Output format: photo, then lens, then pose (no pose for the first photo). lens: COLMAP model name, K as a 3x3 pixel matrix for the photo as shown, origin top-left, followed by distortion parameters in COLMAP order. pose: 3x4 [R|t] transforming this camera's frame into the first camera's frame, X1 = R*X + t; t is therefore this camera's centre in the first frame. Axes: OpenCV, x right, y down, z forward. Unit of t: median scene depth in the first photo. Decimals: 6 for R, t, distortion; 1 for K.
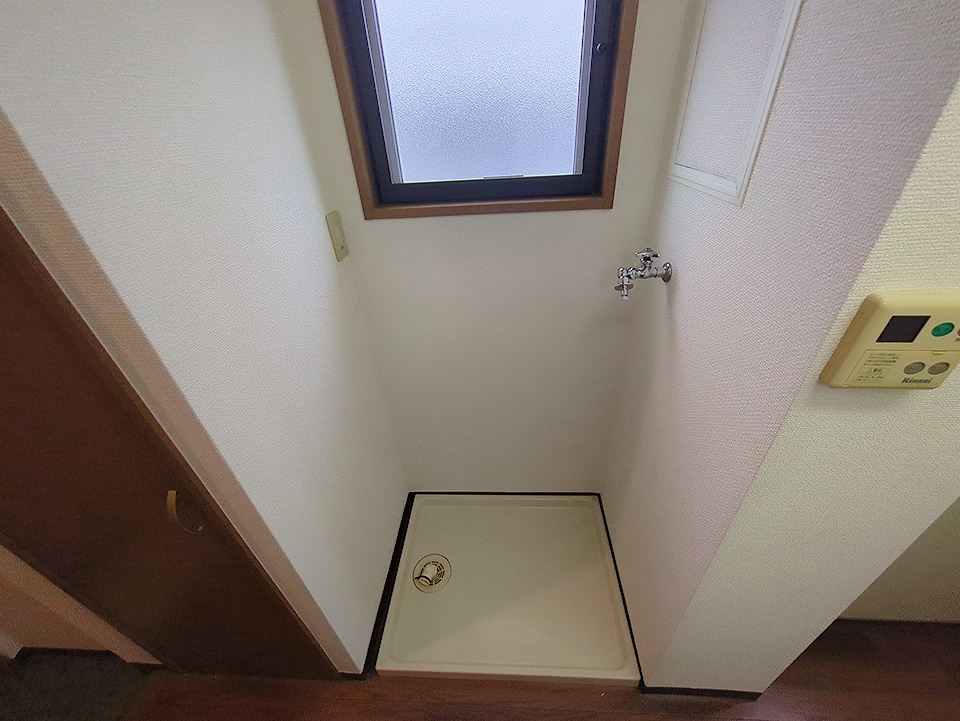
lens RADIAL K [[380.0, 0, 485.4], [0, 380.0, 362.2], [0, 0, 1]] dist [-0.000105, -0.000661]
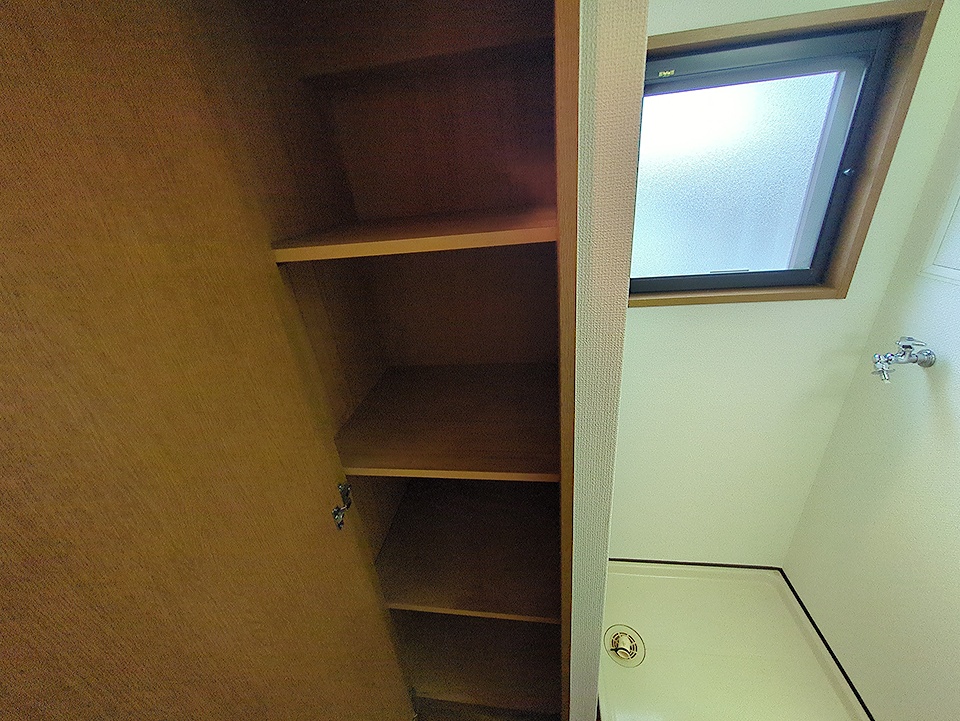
lens RADIAL K [[380.0, 0, 477.8], [0, 380.0, 362.7], [0, 0, 1]] dist [-0.000105, -0.000661]
pose [[0.993079, -0.008888, -0.117107, -0.577968], [-0.006394, 0.991561, -0.129480, -0.069176], [0.117270, 0.129333, 0.984642, -0.176508]]
